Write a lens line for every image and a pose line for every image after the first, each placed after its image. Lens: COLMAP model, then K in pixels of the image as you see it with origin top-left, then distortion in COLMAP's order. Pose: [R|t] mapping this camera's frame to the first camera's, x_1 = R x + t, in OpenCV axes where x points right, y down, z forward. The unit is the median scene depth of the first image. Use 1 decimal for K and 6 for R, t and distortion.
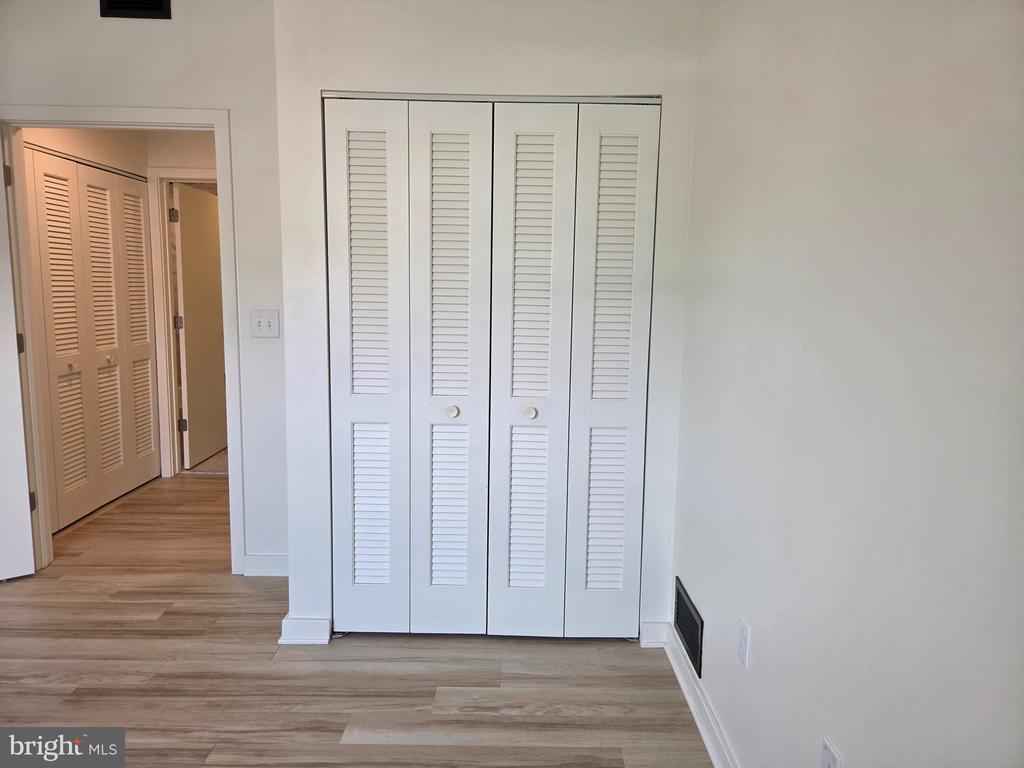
lens RADIAL K [[691.0, 0, 516.0], [0, 691.0, 377.8], [0, 0, 1]] dist [0.070777, -0.057841]
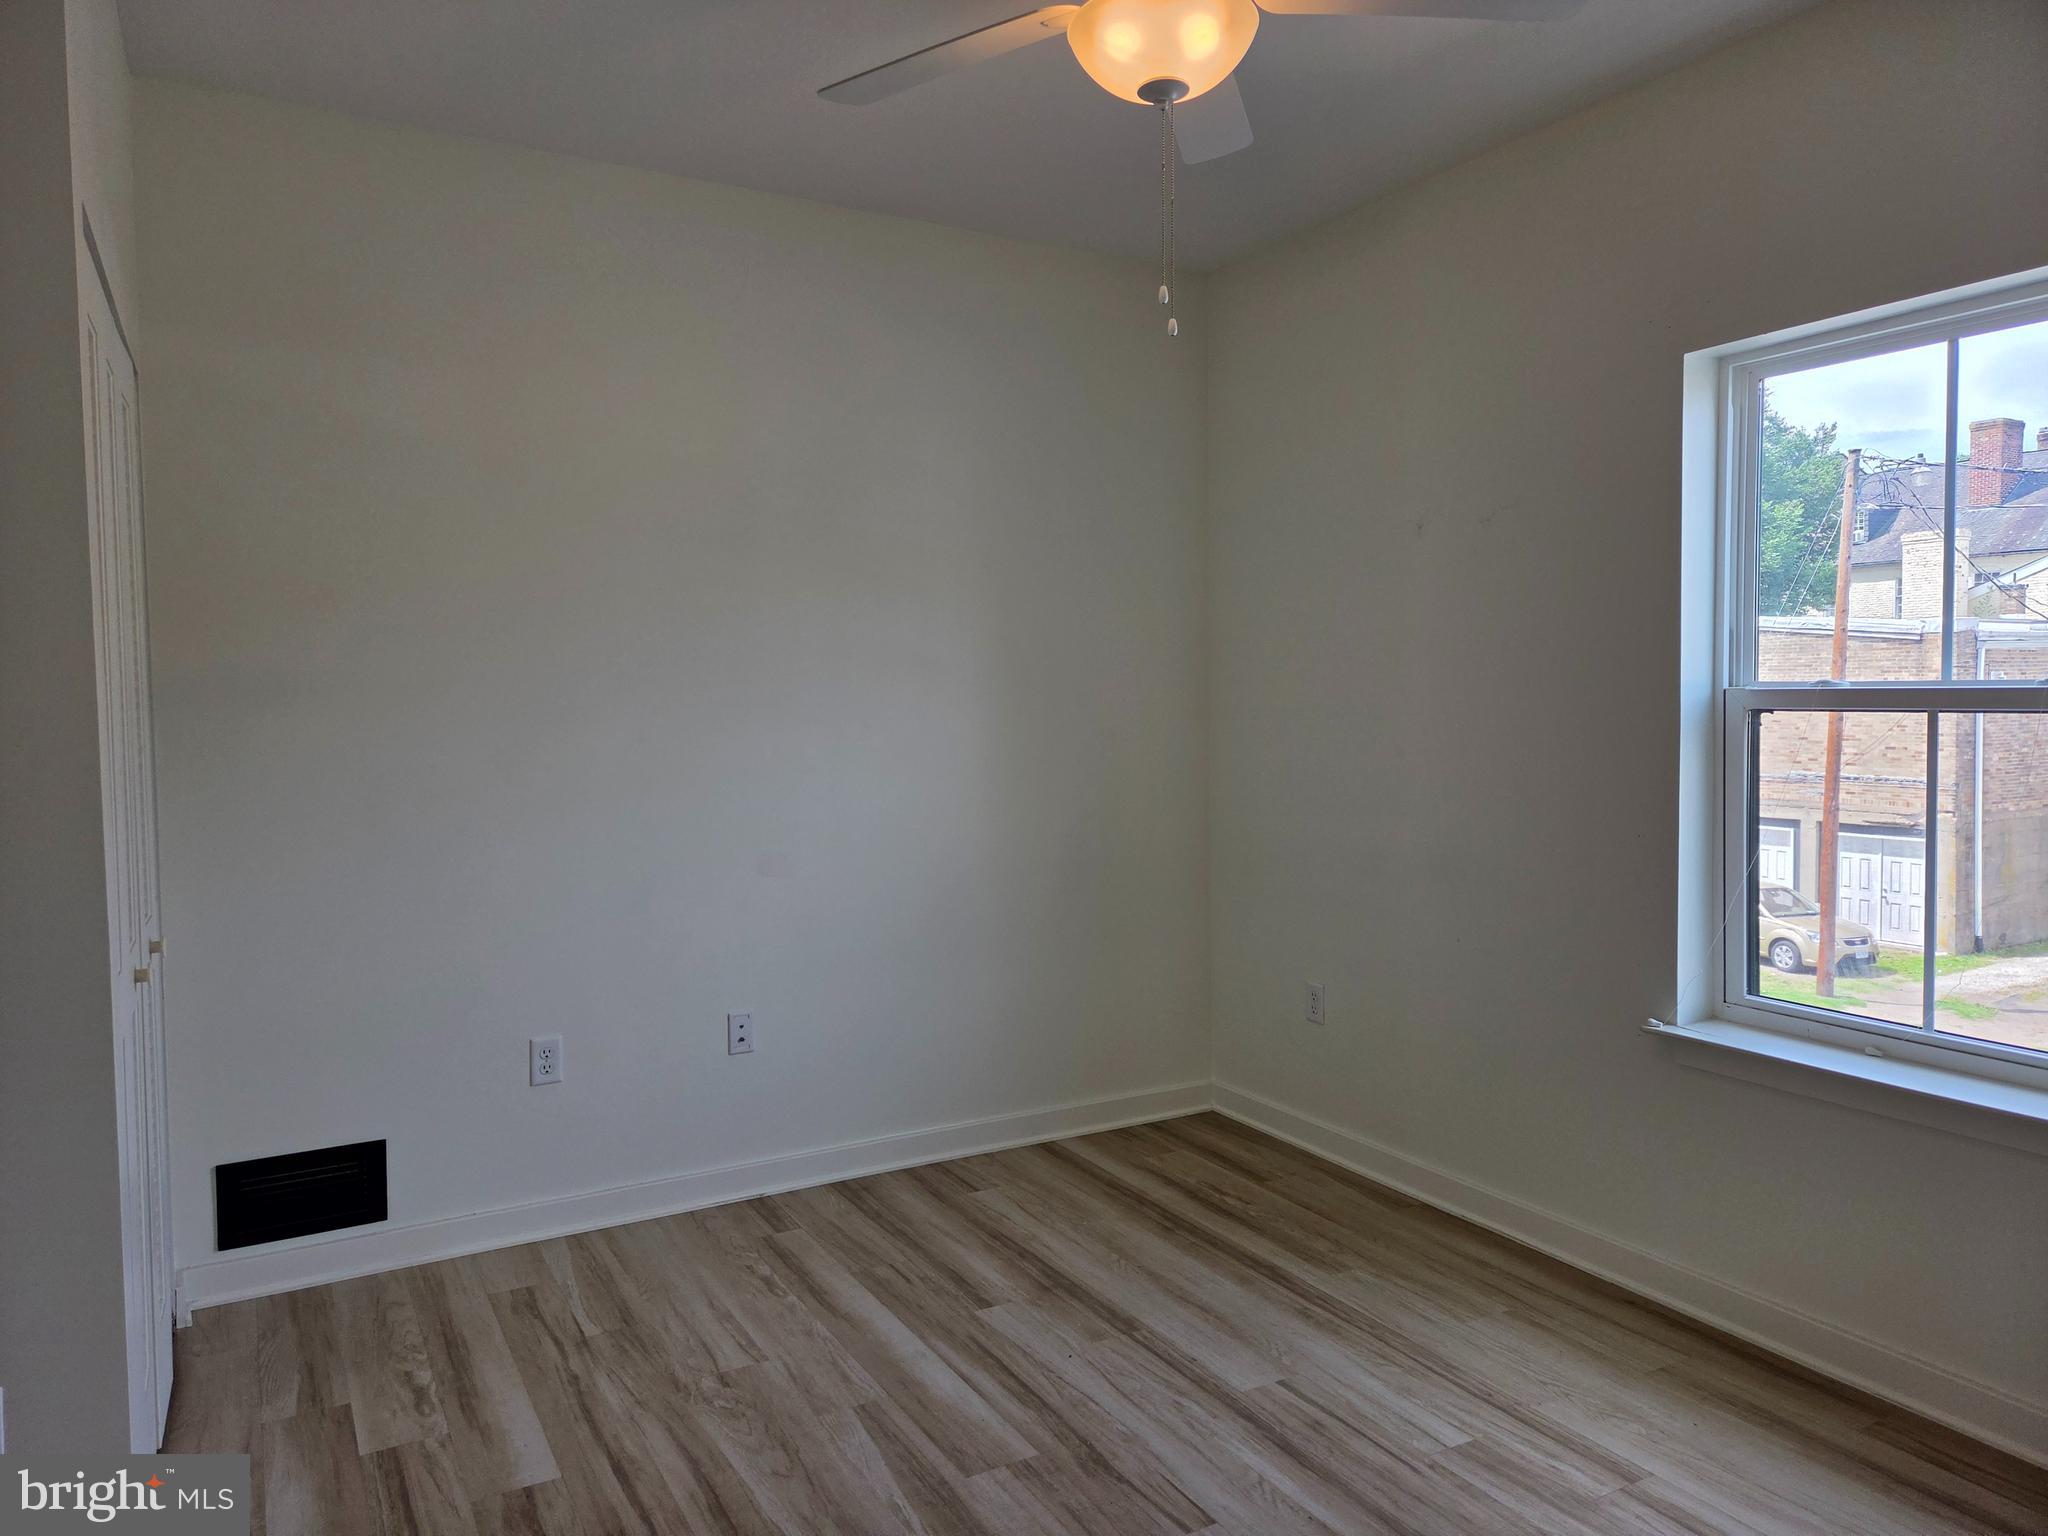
lens RADIAL K [[1382.8, 0, 1014.5], [0, 1382.8, 765.7], [0, 0, 1]] dist [0.071300, -0.056775]
pose [[-0.483445, -0.061725, 0.873196, -1.216603], [0.117926, 0.983826, 0.134835, -0.148819], [-0.867395, 0.168158, -0.468347, 0.962408]]
